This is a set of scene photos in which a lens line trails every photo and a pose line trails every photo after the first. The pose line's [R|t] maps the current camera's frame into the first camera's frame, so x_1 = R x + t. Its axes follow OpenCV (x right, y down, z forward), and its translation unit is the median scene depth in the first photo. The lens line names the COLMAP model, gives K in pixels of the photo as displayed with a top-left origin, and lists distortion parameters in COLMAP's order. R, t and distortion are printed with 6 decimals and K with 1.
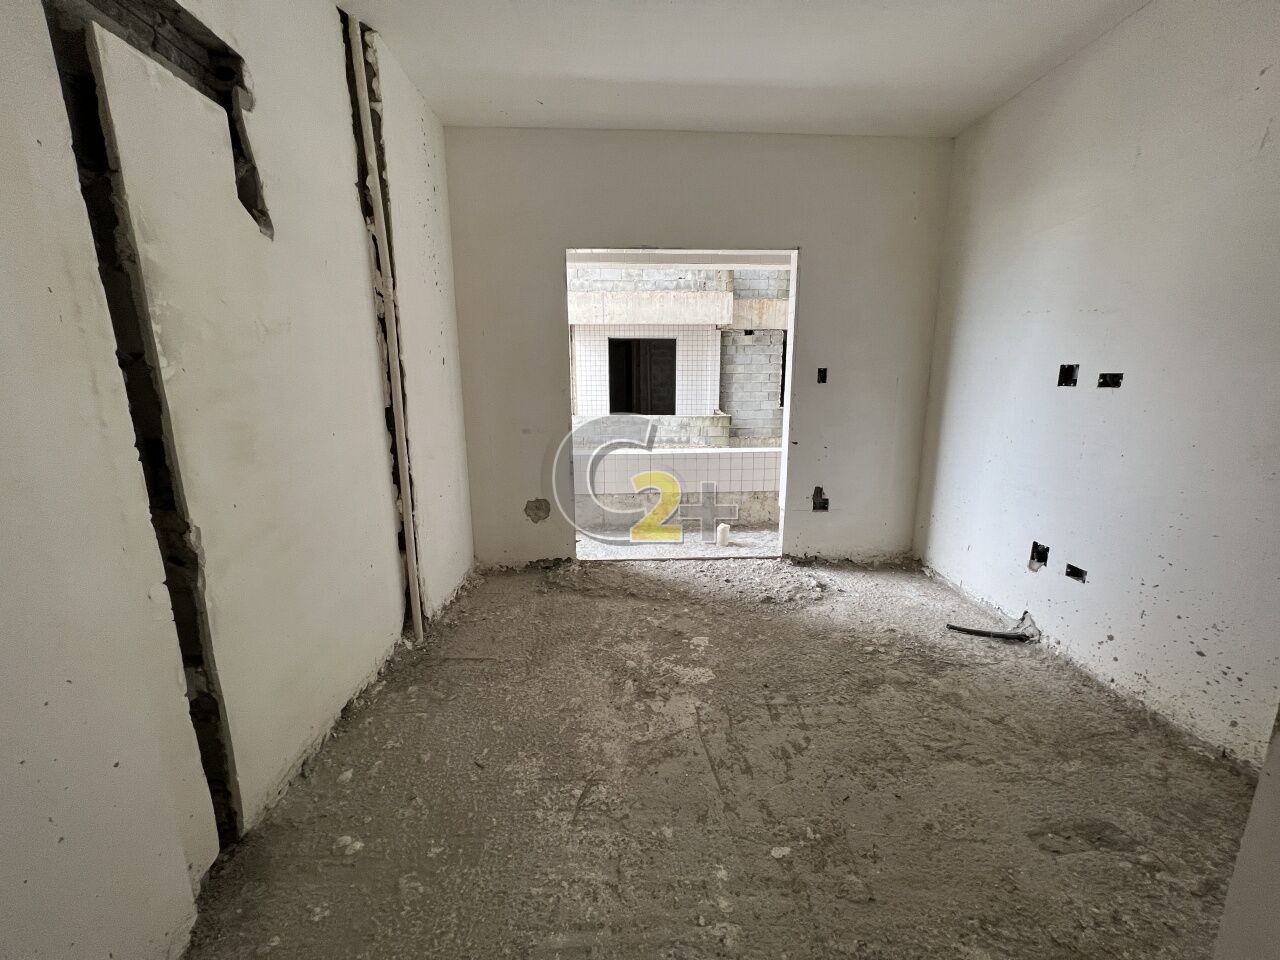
lens RADIAL K [[510.6, 0, 641.9], [0, 510.6, 481.2], [0, 0, 1]] dist [-0.002010, 0.000443]
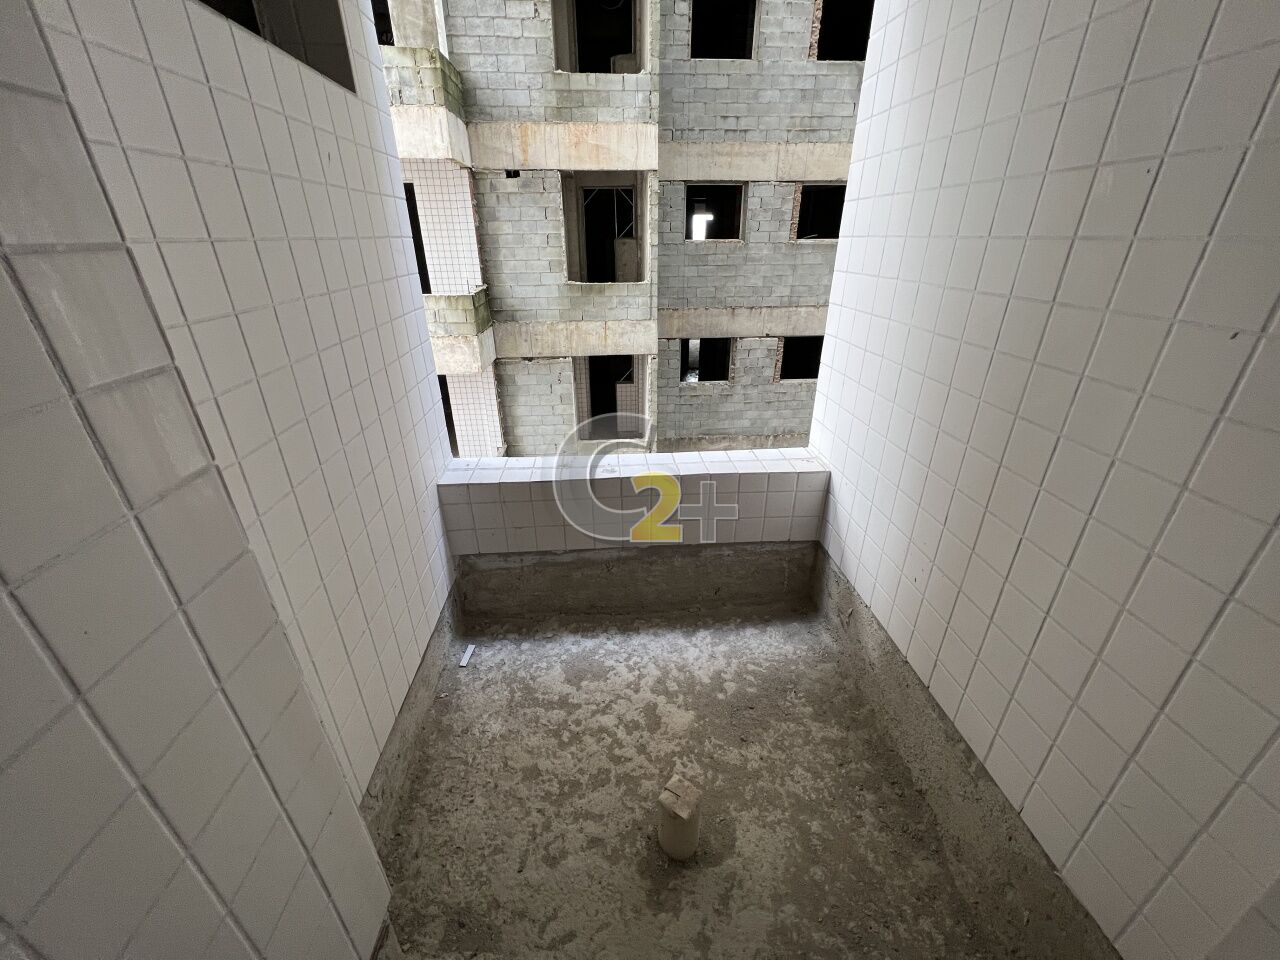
lens RADIAL K [[510.6, 0, 643.7], [0, 510.6, 481.3], [0, 0, 1]] dist [-0.002010, 0.000443]
pose [[0.999877, -0.006826, 0.014148, 0.385784], [0.003303, 0.971863, 0.235525, -0.032989], [-0.015357, -0.235449, 0.971765, 0.178380]]
